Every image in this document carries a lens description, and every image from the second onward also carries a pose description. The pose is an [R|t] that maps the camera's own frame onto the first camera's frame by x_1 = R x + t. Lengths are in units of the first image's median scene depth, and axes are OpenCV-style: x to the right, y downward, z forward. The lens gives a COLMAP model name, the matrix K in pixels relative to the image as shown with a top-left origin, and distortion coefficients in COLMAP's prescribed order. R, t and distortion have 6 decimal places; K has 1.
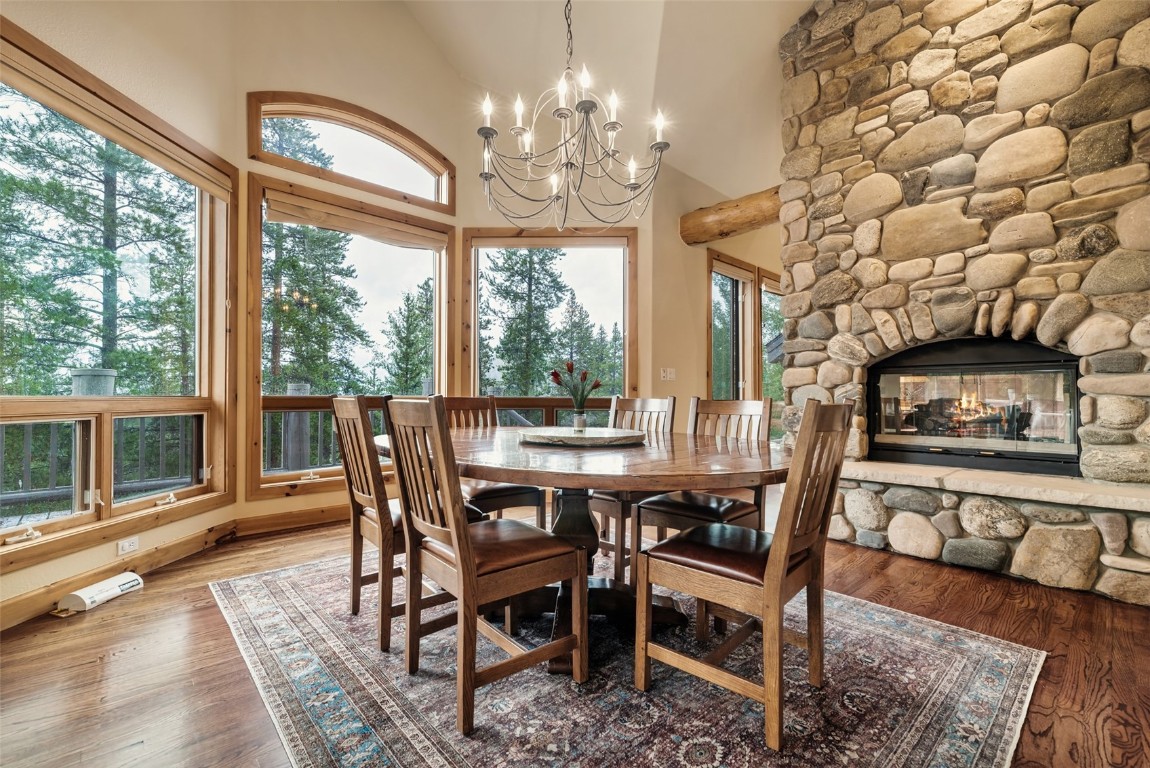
lens RADIAL K [[495.4, 0, 578.4], [0, 495.4, 387.0], [0, 0, 1]] dist [0.010934, -0.000062]
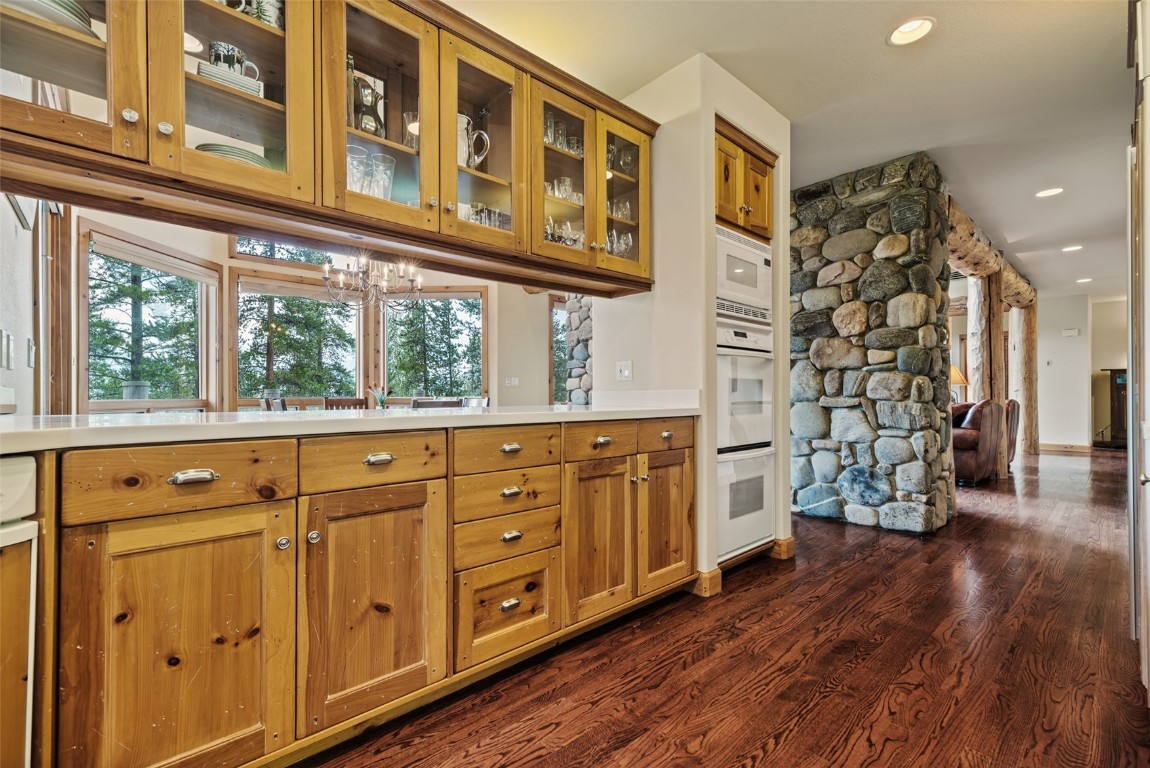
lens RADIAL K [[495.4, 0, 580.9], [0, 495.4, 391.3], [0, 0, 1]] dist [0.010934, -0.000062]
pose [[0.999855, -0.007792, -0.015157, 0.420280], [0.007970, 0.999899, 0.011734, -0.013069], [0.015064, -0.011853, 0.999816, -0.513409]]
